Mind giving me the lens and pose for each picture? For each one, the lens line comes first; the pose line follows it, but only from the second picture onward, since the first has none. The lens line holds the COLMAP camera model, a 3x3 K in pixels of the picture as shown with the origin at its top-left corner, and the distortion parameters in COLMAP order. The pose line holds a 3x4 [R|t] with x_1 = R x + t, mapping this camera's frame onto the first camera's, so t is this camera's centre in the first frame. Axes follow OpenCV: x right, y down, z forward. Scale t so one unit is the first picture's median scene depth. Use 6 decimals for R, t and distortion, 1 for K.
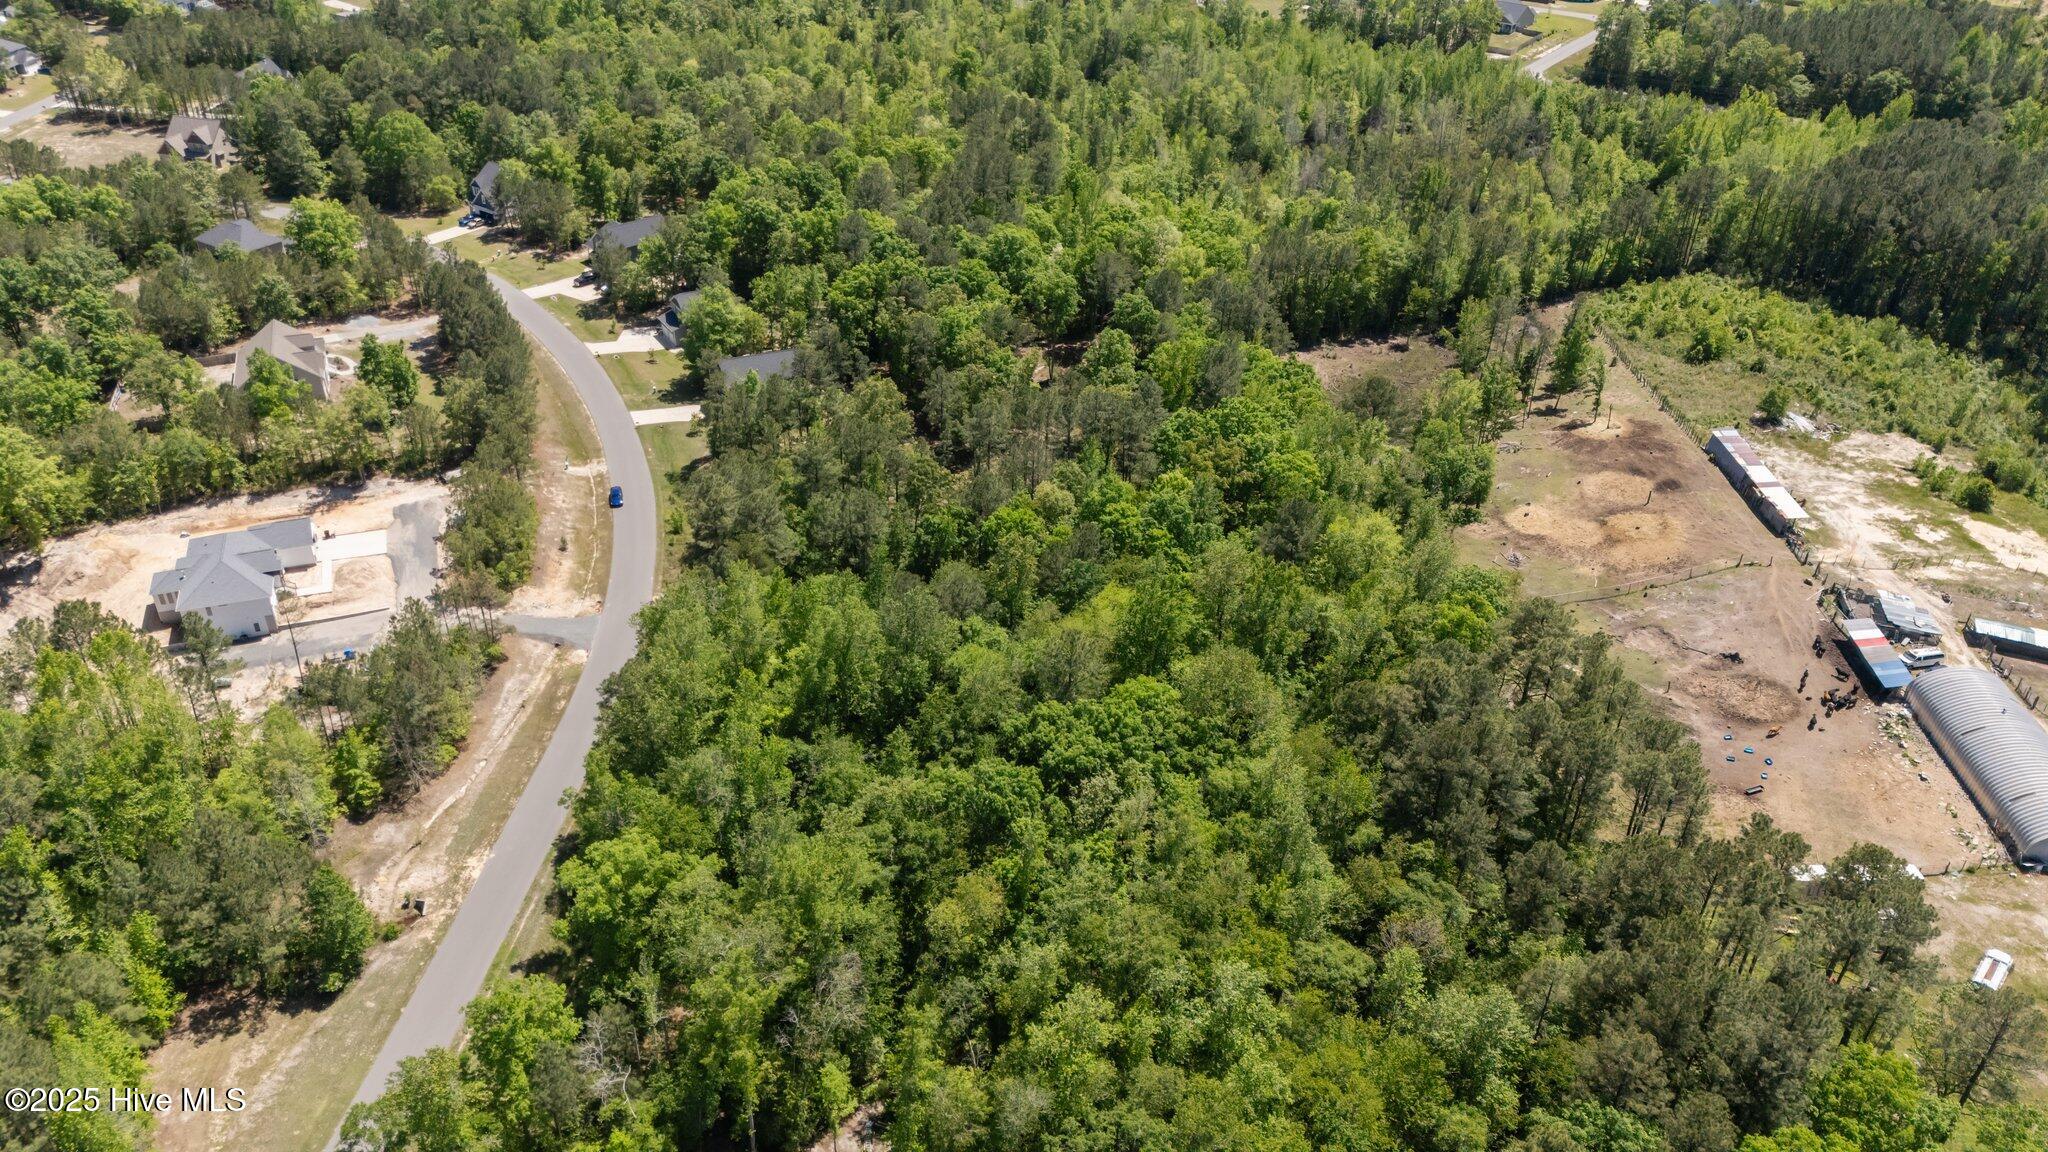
lens RADIAL K [[1500.6, 0, 1020.7], [0, 1500.6, 572.9], [0, 0, 1]] dist [0.063656, -0.052099]
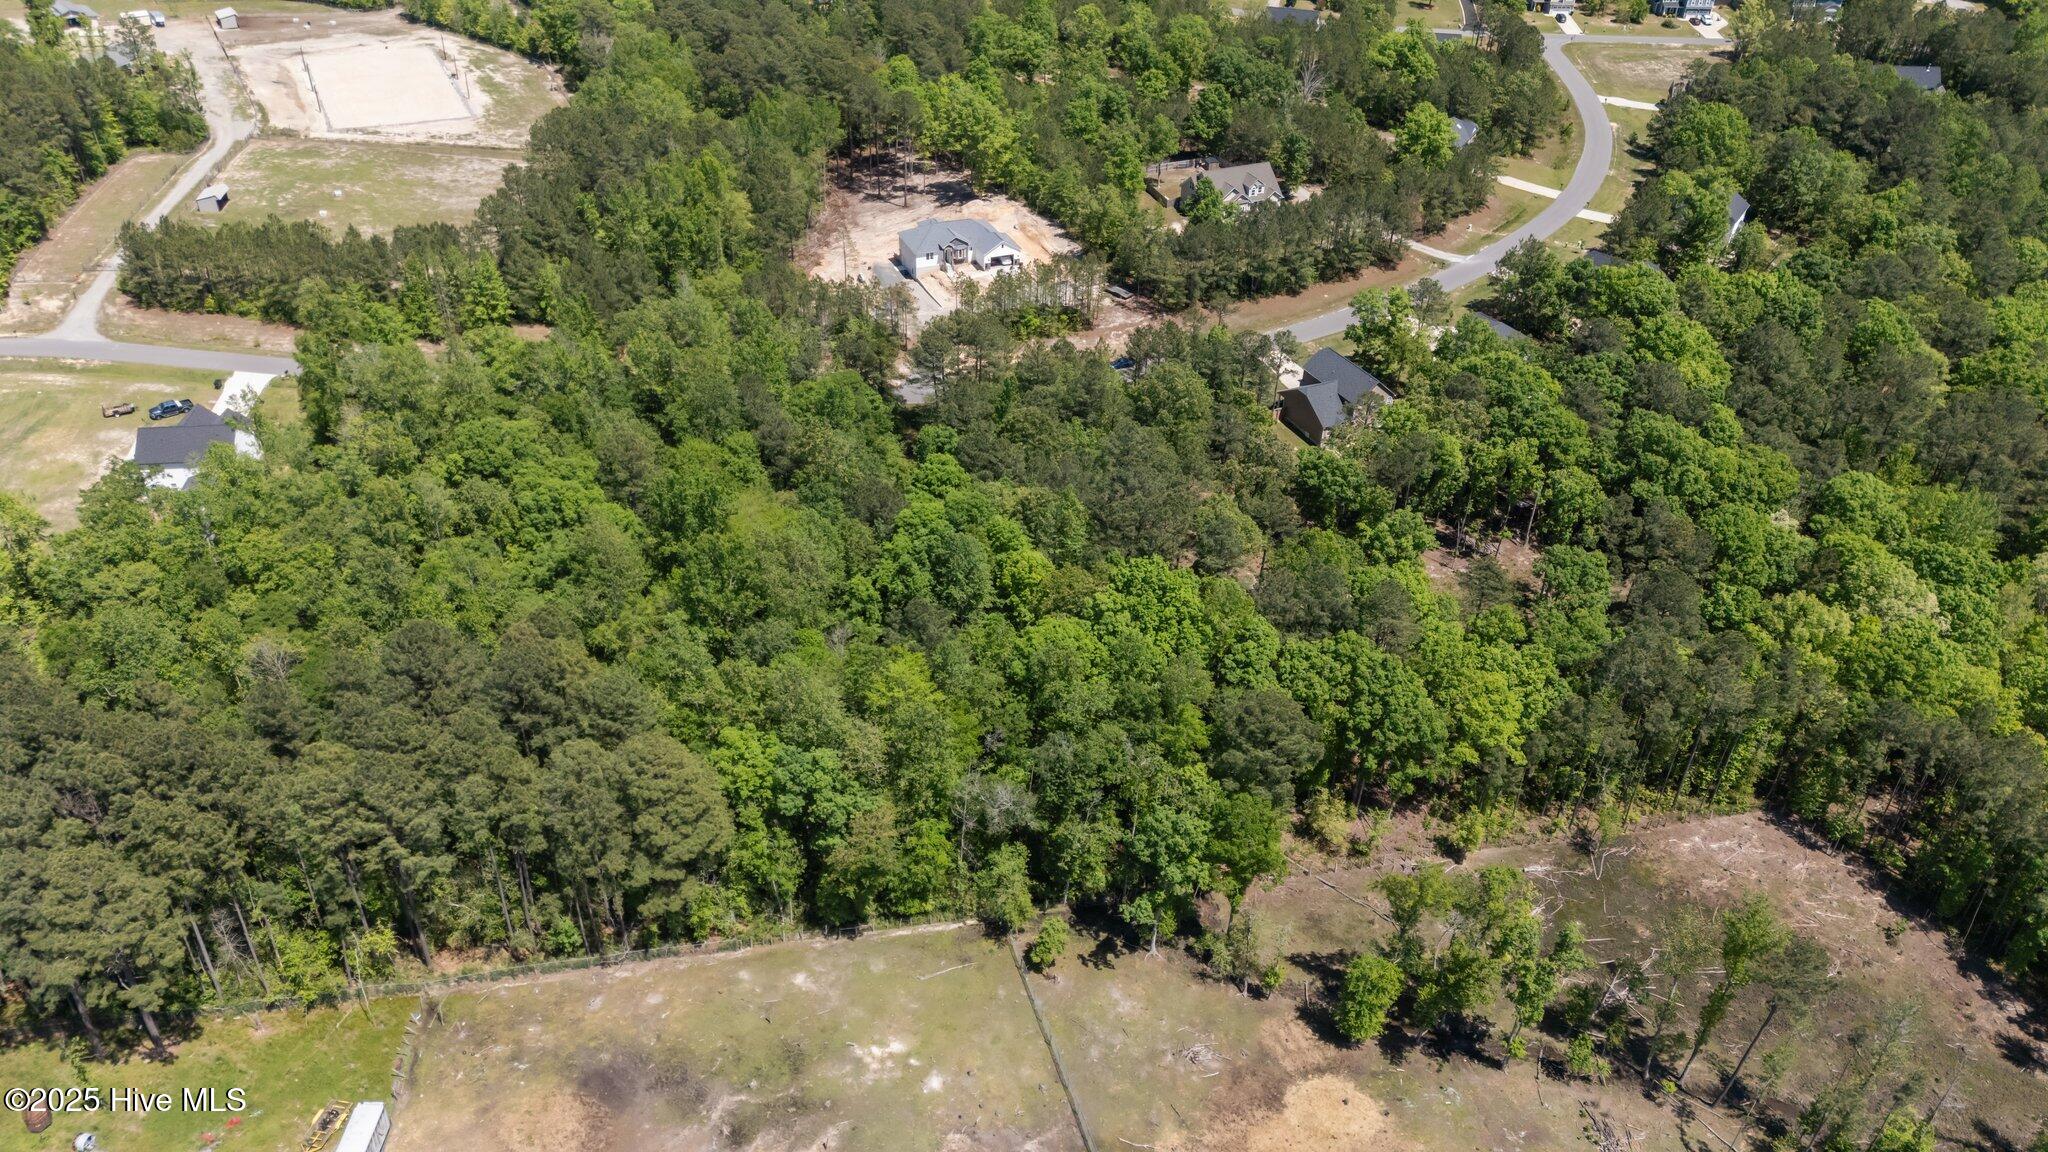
lens RADIAL K [[1500.6, 0, 1019.5], [0, 1500.6, 575.1], [0, 0, 1]] dist [0.063656, -0.052099]
pose [[0.038664, 0.552301, -0.832747, 0.646584], [-0.552645, 0.706135, 0.442670, -0.341307], [0.832519, 0.443098, 0.332529, 0.559299]]
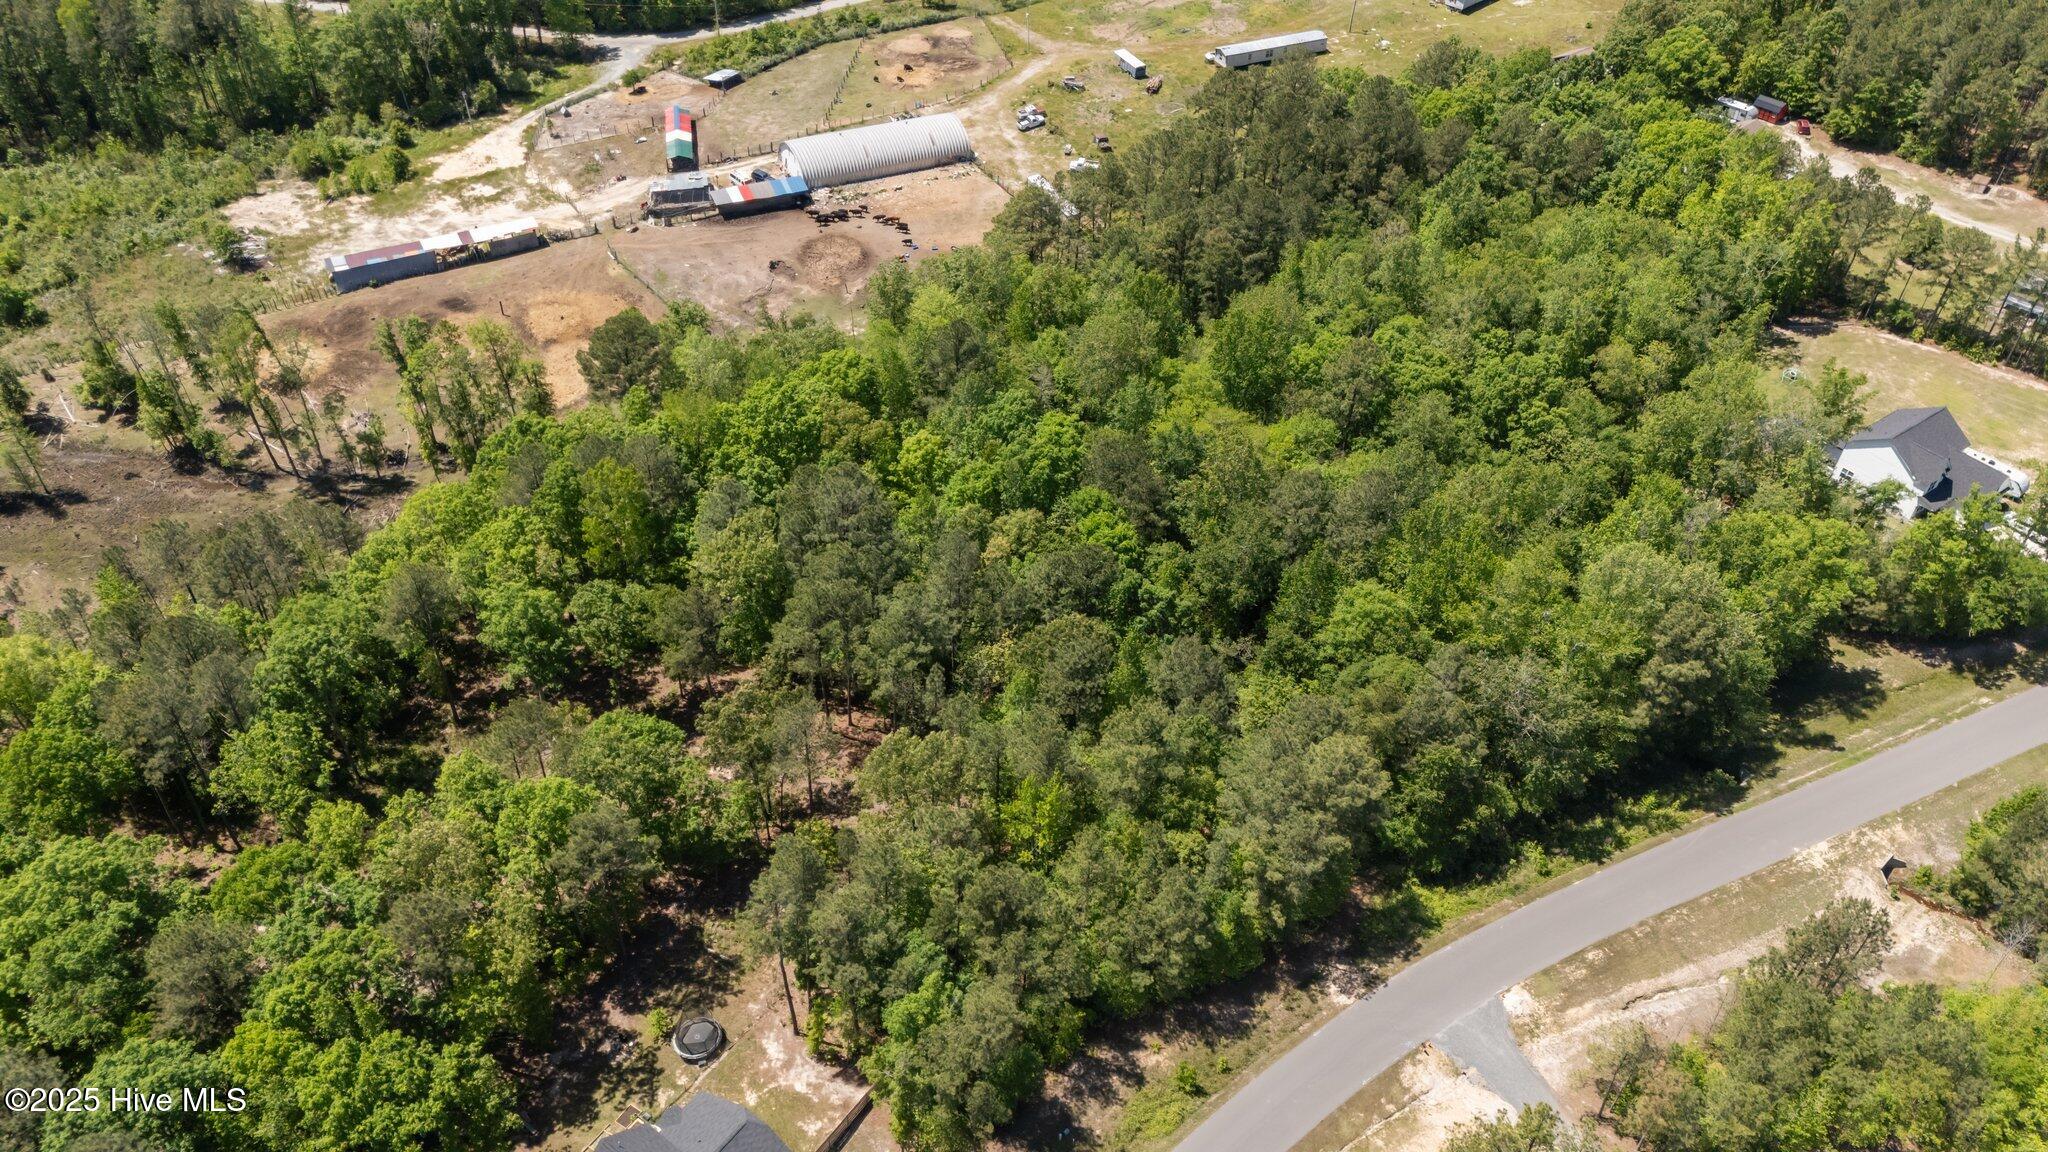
lens RADIAL K [[1500.6, 0, 1014.3], [0, 1500.6, 570.0], [0, 0, 1]] dist [0.063656, -0.052099]
pose [[-0.498746, -0.589200, 0.635685, -0.377795], [0.430413, 0.468234, 0.771687, -0.499699], [-0.752328, 0.658483, 0.020070, 0.777218]]
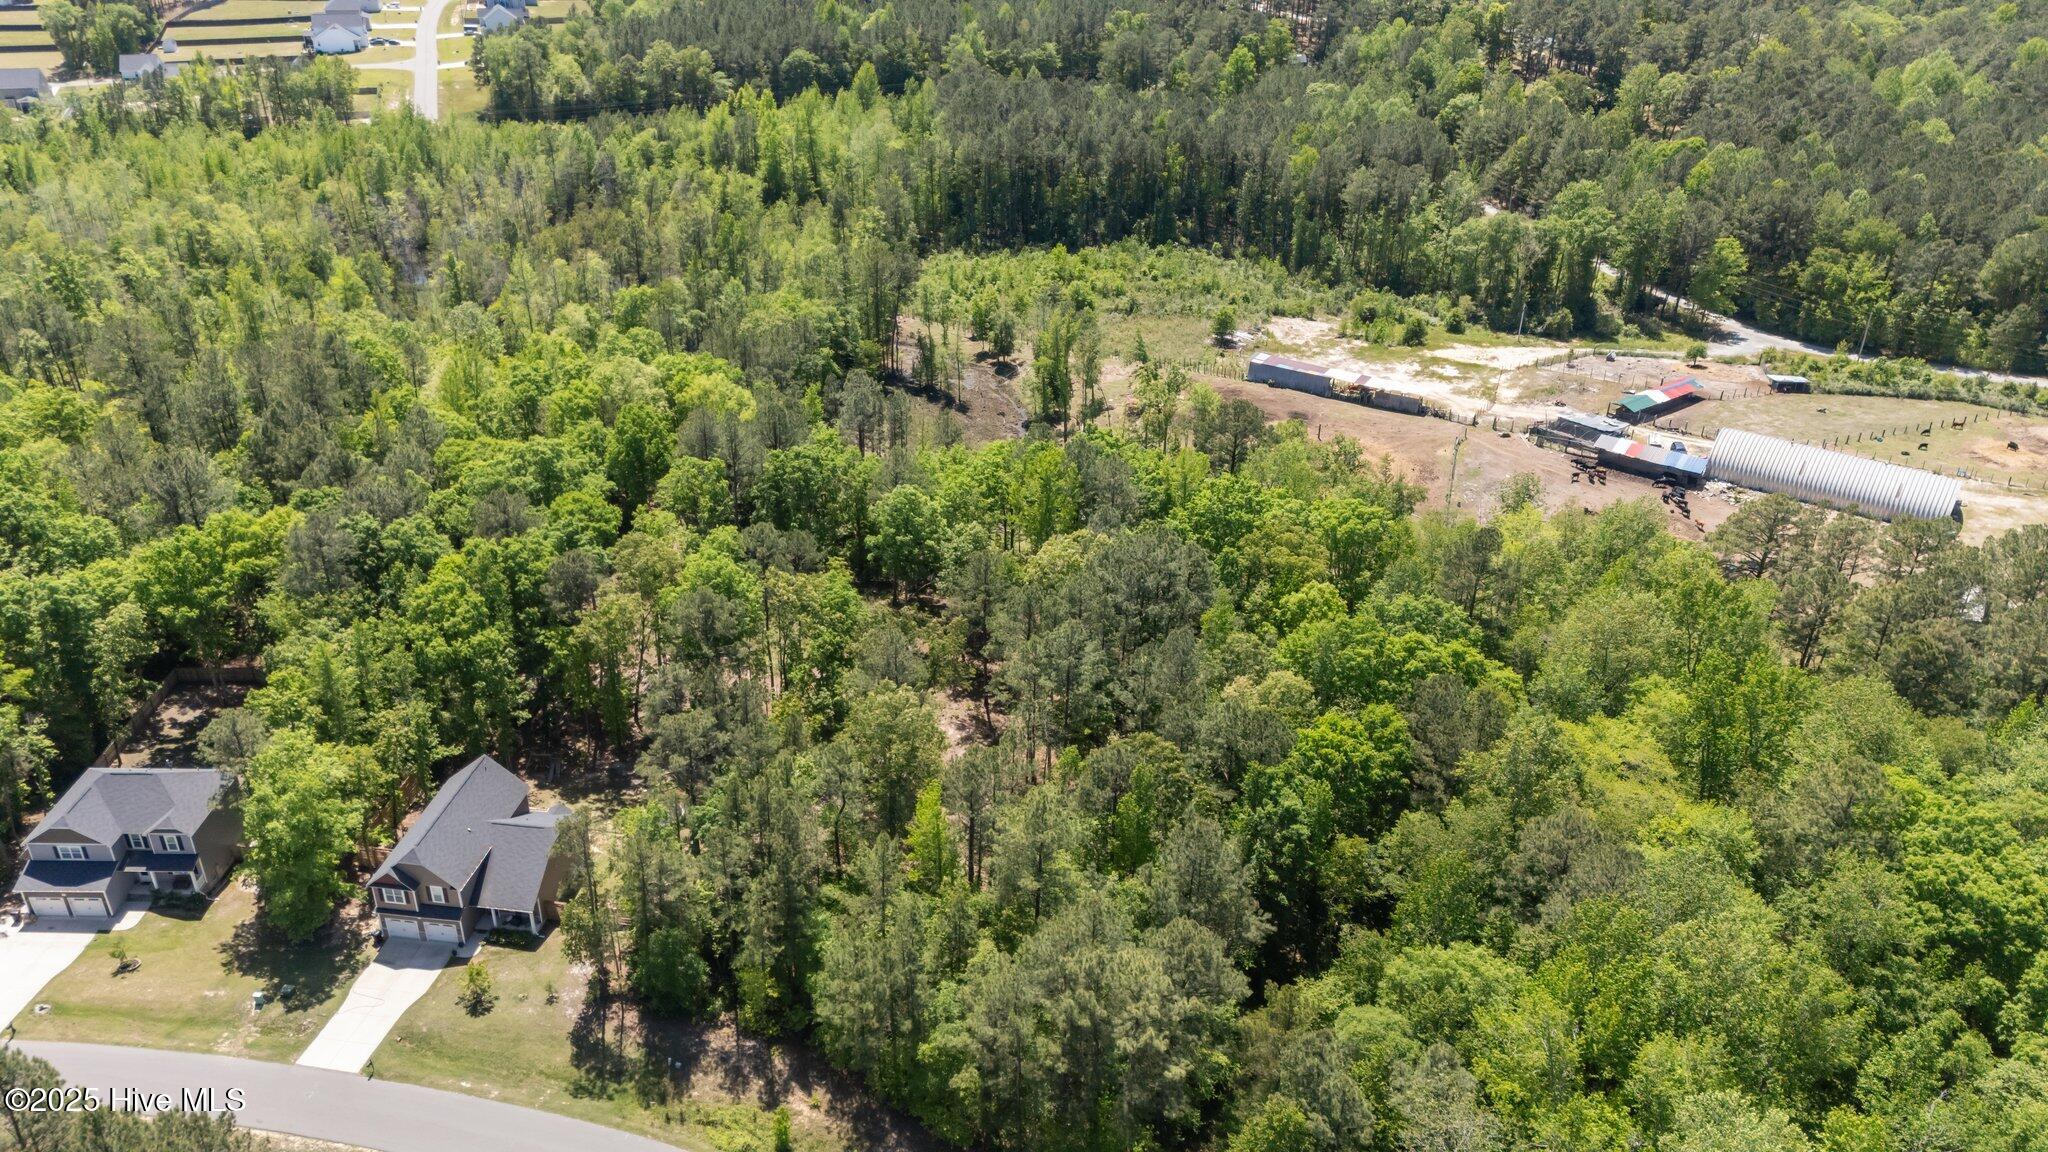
lens RADIAL K [[1500.6, 0, 1019.5], [0, 1500.6, 574.5], [0, 0, 1]] dist [0.063656, -0.052099]
pose [[0.515461, -0.420788, 0.746483, -0.412141], [0.448441, 0.874783, 0.183453, -0.214049], [-0.730206, 0.240190, 0.639616, 0.492853]]
